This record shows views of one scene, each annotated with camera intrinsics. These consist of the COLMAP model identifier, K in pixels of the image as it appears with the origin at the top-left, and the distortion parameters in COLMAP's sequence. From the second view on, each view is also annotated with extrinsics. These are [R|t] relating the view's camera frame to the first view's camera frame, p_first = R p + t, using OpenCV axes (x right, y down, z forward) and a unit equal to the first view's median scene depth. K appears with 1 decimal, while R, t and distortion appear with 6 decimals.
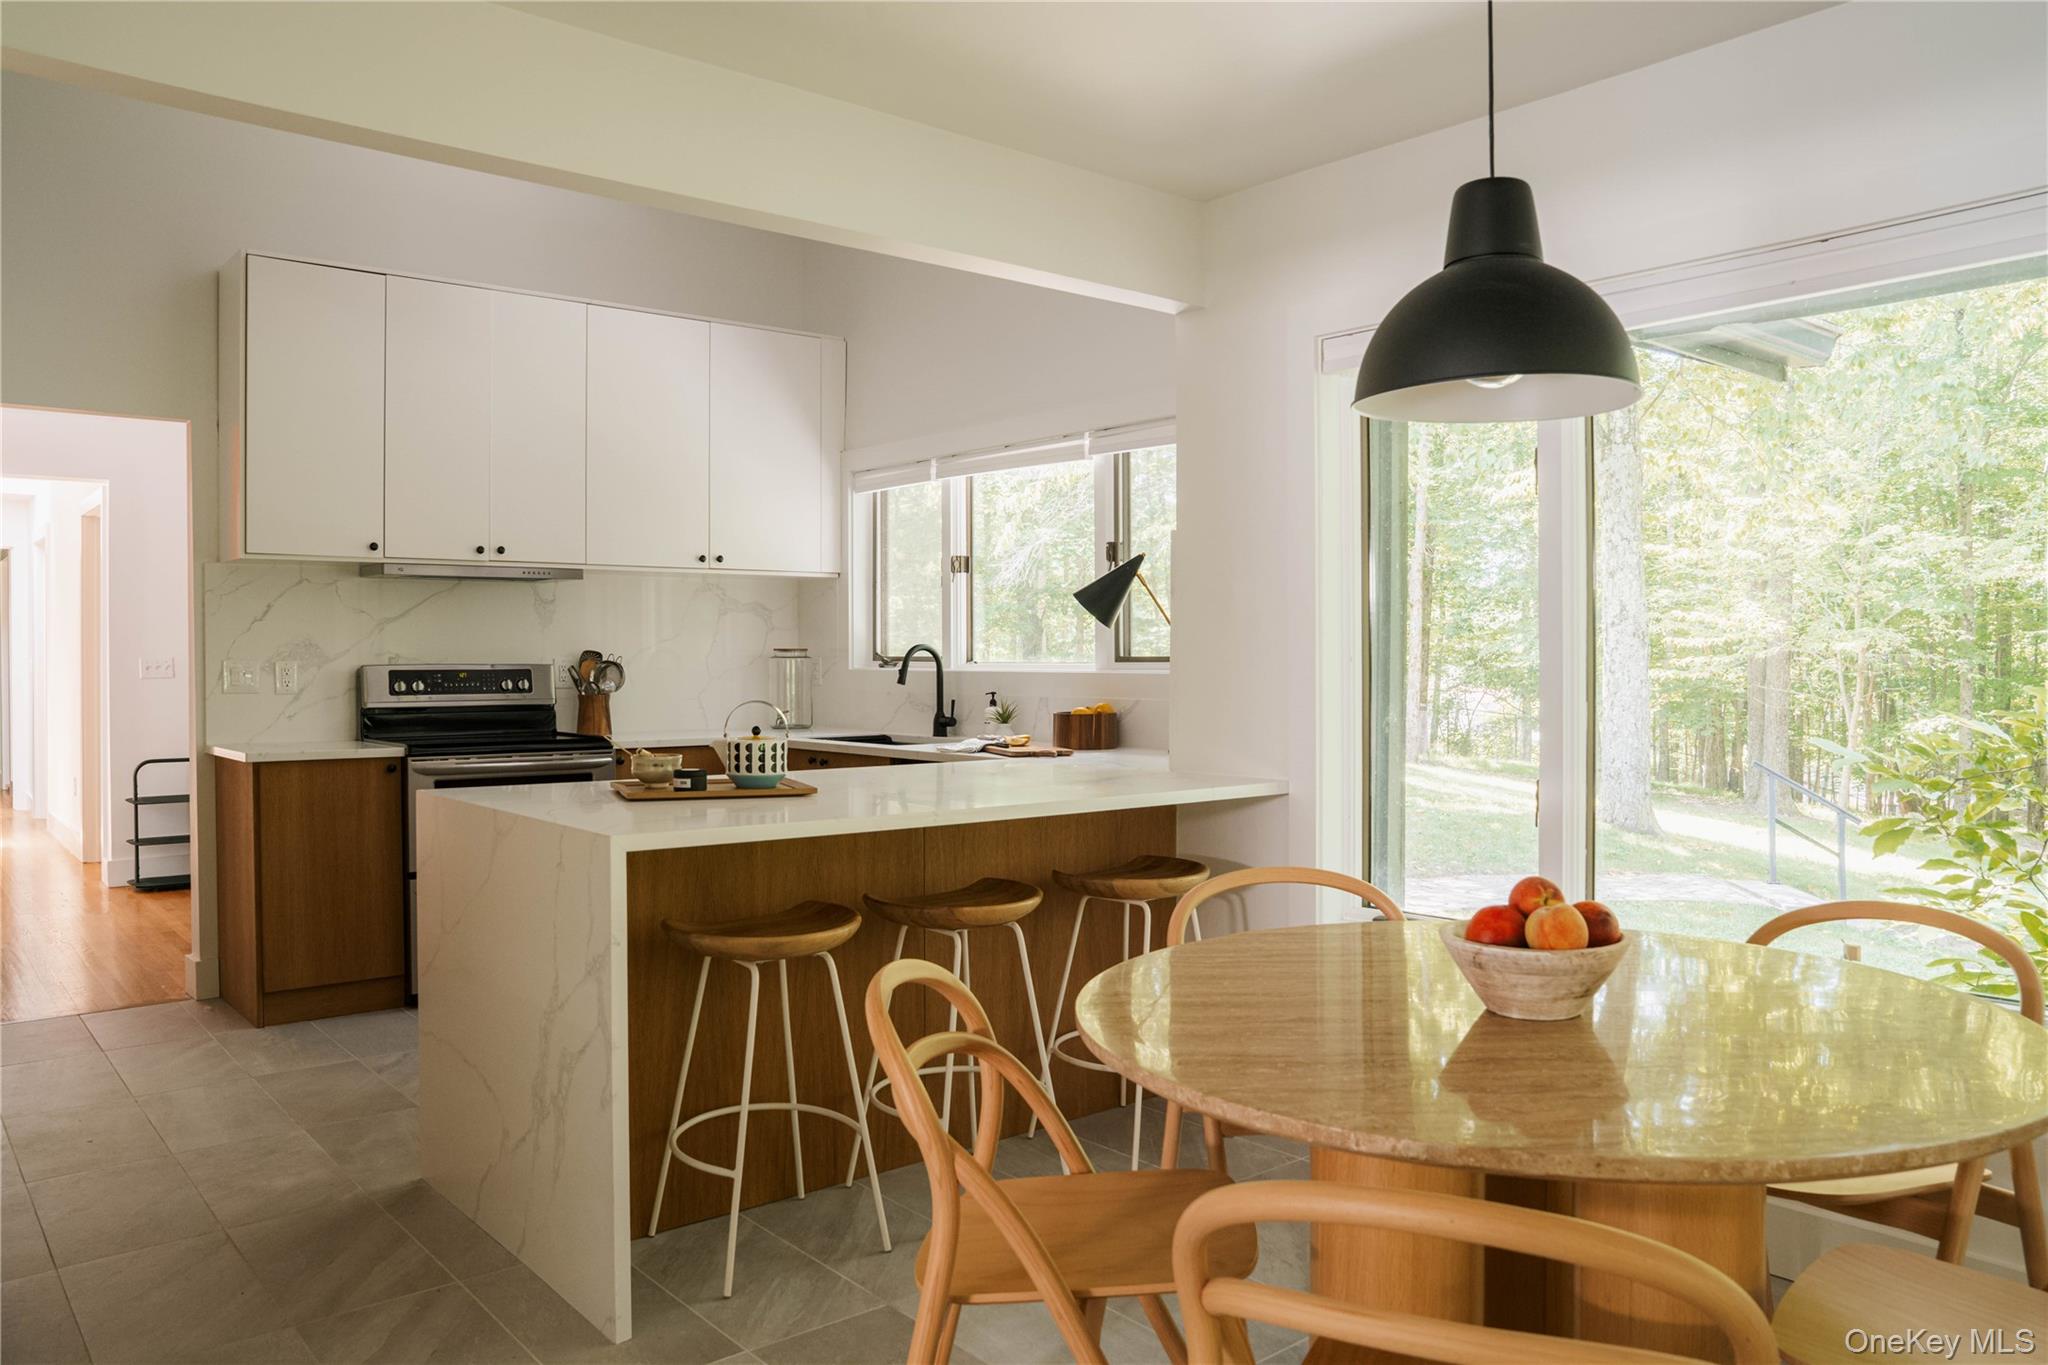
lens RADIAL K [[1489.8, 0, 1024.0], [0, 1489.8, 682.5], [0, 0, 1]] dist [-0.096735, 0.003346]
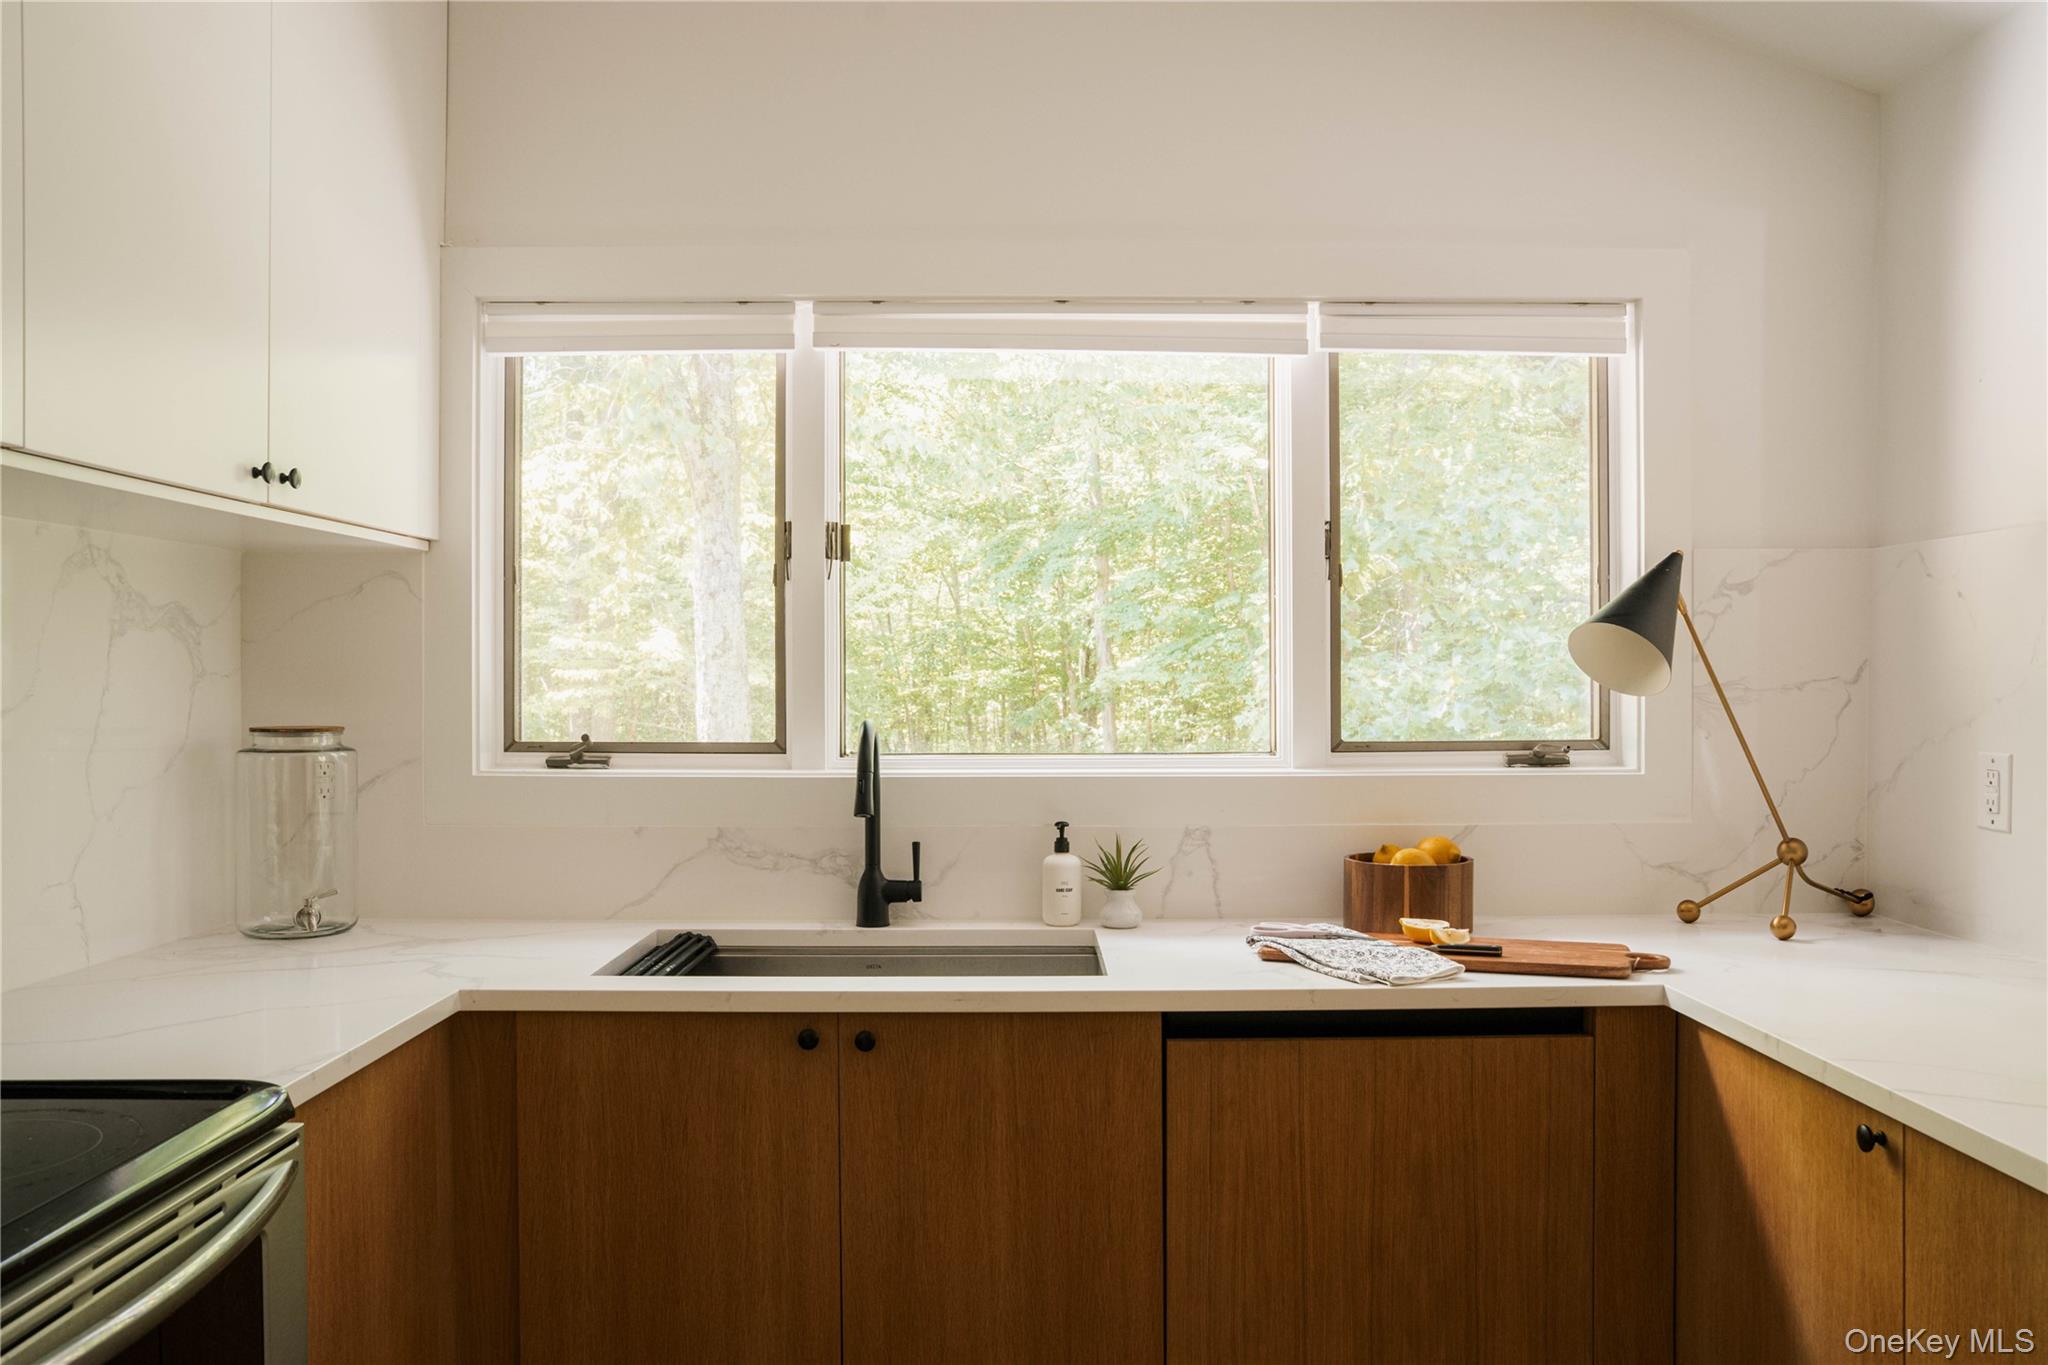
lens RADIAL K [[1623.2, 0, 1024.8], [0, 1623.2, 662.2], [0, 0, 1]] dist [-0.059702, 0.000965]
pose [[0.625746, 0.008536, 0.779980, -0.422154], [0.013829, 0.999662, -0.022035, -0.032433], [-0.779904, 0.024575, 0.625417, 0.689667]]
